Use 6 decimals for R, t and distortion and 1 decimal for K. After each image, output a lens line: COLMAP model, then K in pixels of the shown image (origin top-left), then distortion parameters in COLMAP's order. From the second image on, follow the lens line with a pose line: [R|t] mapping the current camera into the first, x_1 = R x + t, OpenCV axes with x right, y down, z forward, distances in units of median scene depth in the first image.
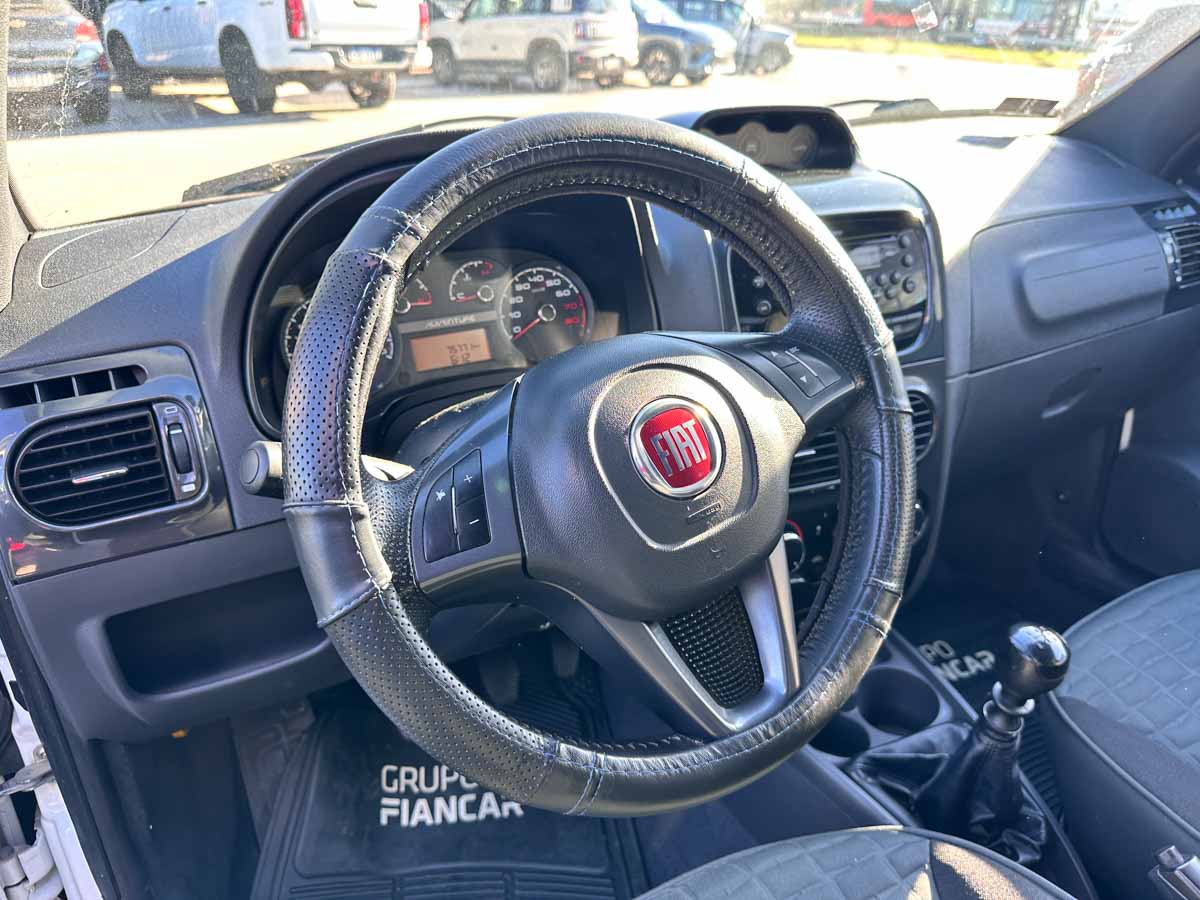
lens RADIAL K [[864.1, 0, 601.3], [0, 864.1, 424.2], [0, 0, 1]] dist [0.002063, -0.009354]
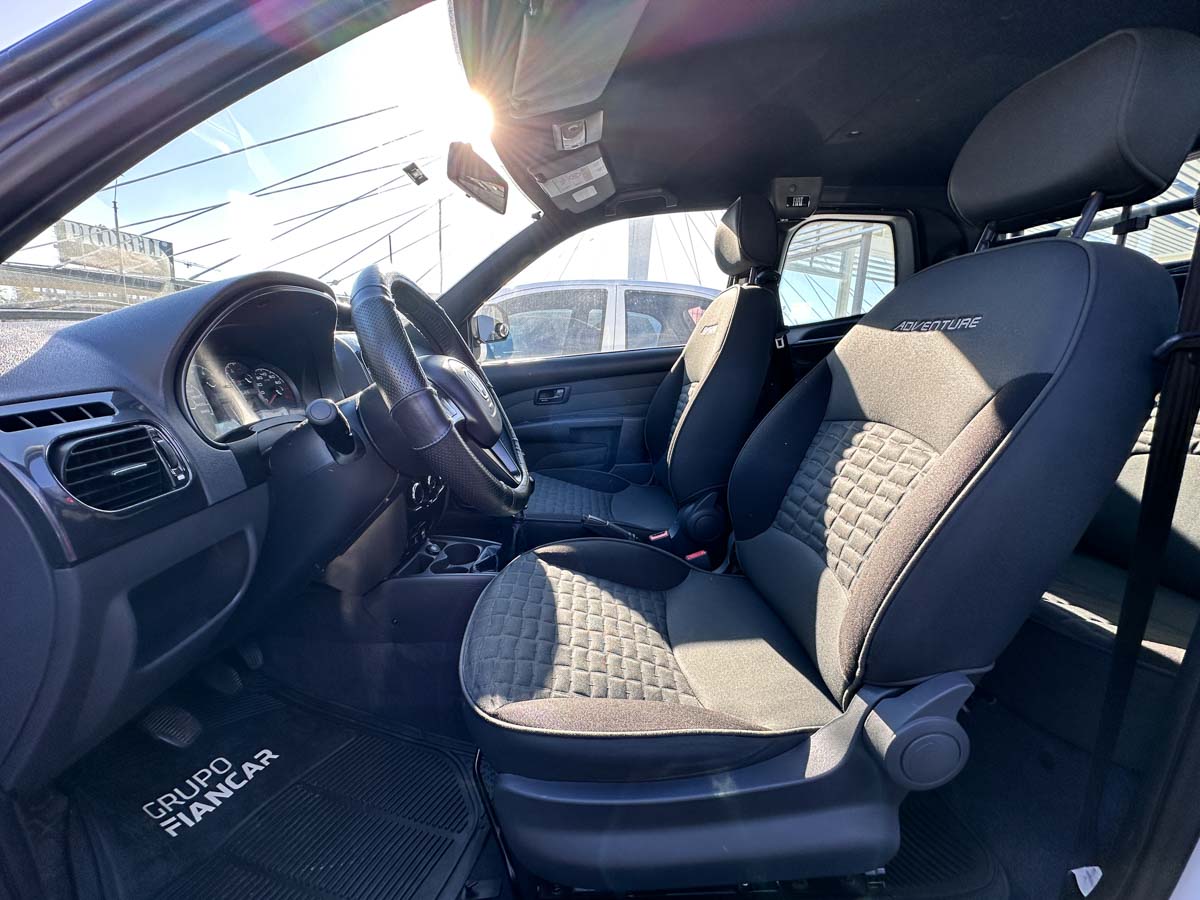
lens RADIAL K [[481.4, 0, 610.3], [0, 481.4, 437.8], [0, 0, 1]] dist [-0.005558, -0.000272]
pose [[0.429004, -0.157860, 0.889402, -0.482445], [0.350157, 0.936687, -0.002646, 0.147884], [-0.832674, 0.312565, 0.457119, 0.003005]]
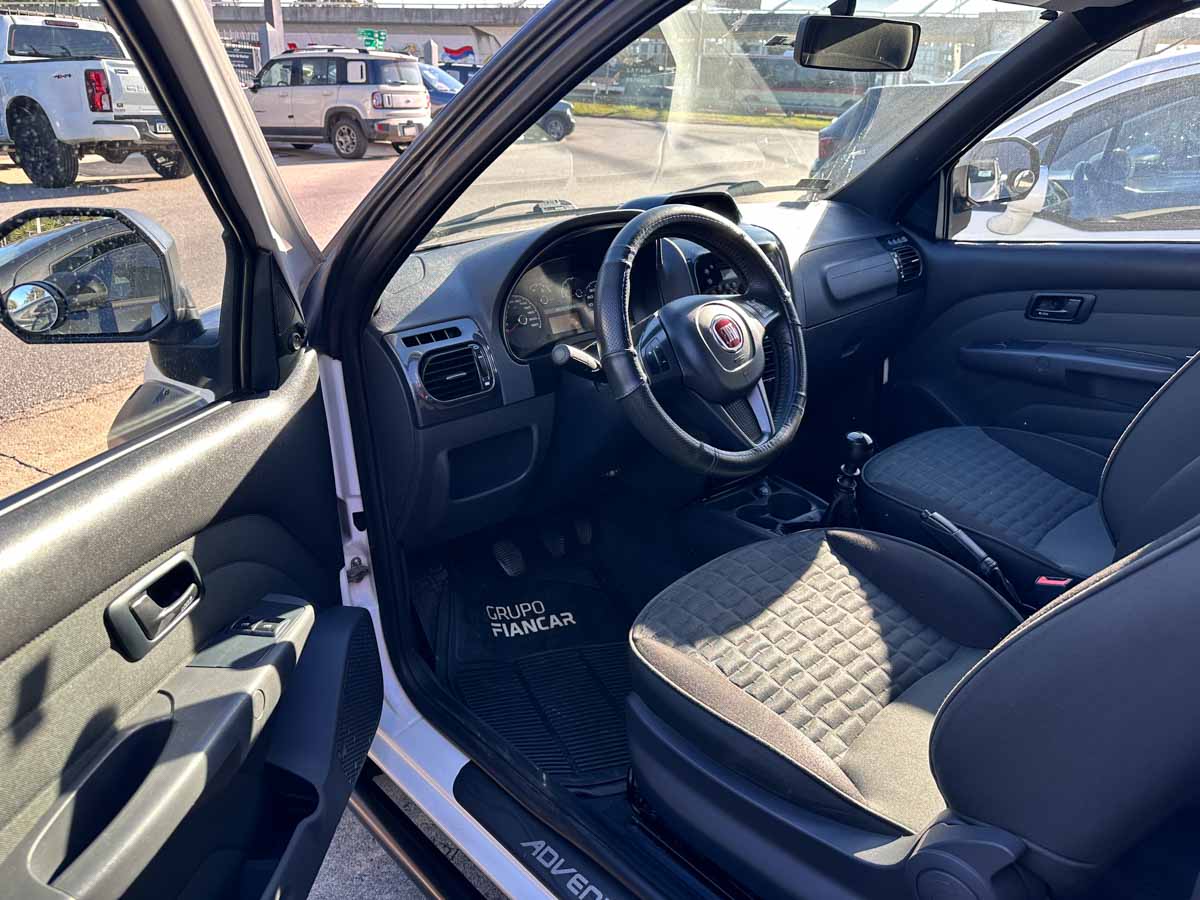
lens RADIAL K [[864.1, 0, 601.8], [0, 864.1, 422.3], [0, 0, 1]] dist [0.002063, -0.009354]
pose [[0.969163, -0.083870, 0.231709, -0.385988], [0.098429, 0.993785, -0.051983, 0.167942], [-0.225909, 0.073187, 0.971395, -0.599308]]
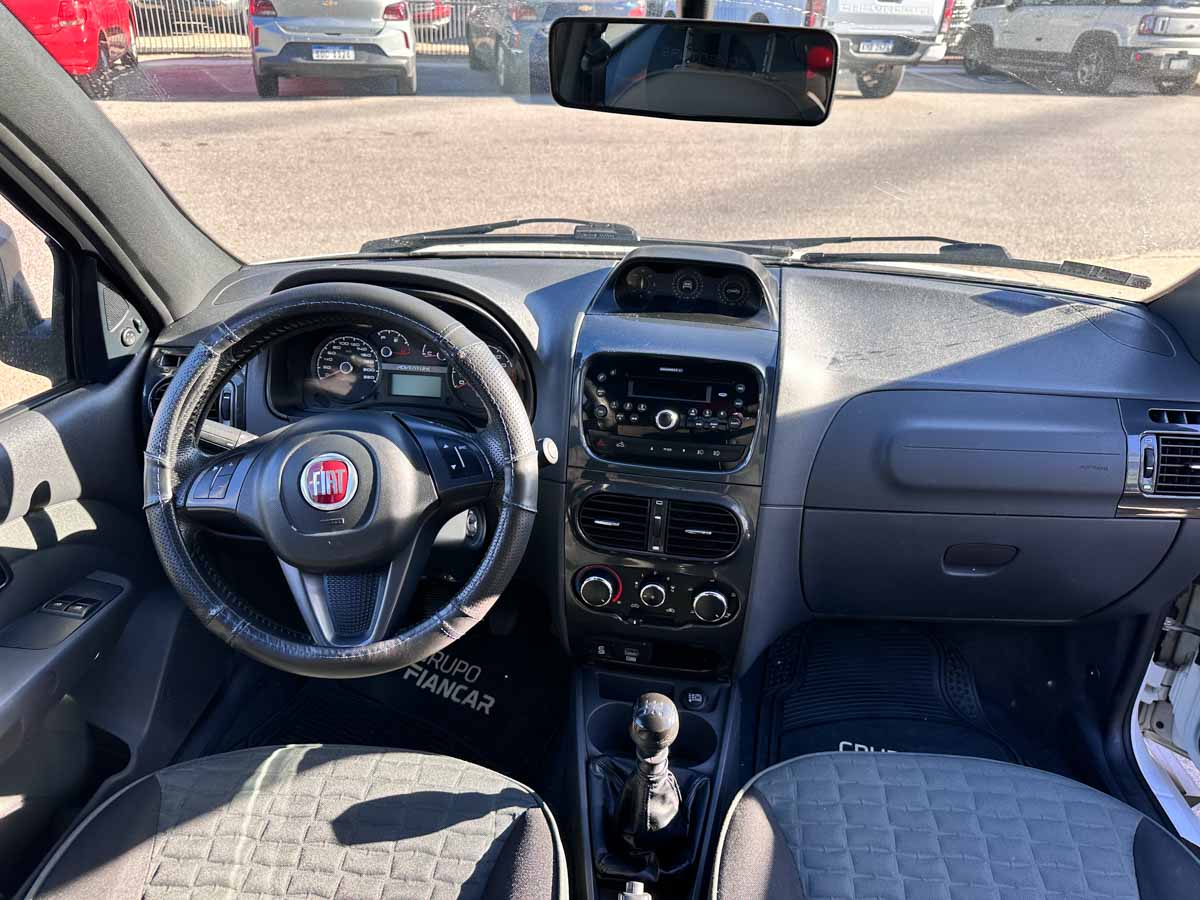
lens RADIAL K [[864.1, 0, 611.3], [0, 864.1, 421.9], [0, 0, 1]] dist [0.002063, -0.009354]
pose [[0.831036, 0.261506, -0.490911, 0.628261], [-0.246892, 0.964303, 0.095730, -0.179985], [0.498421, 0.041647, 0.865934, -0.117120]]
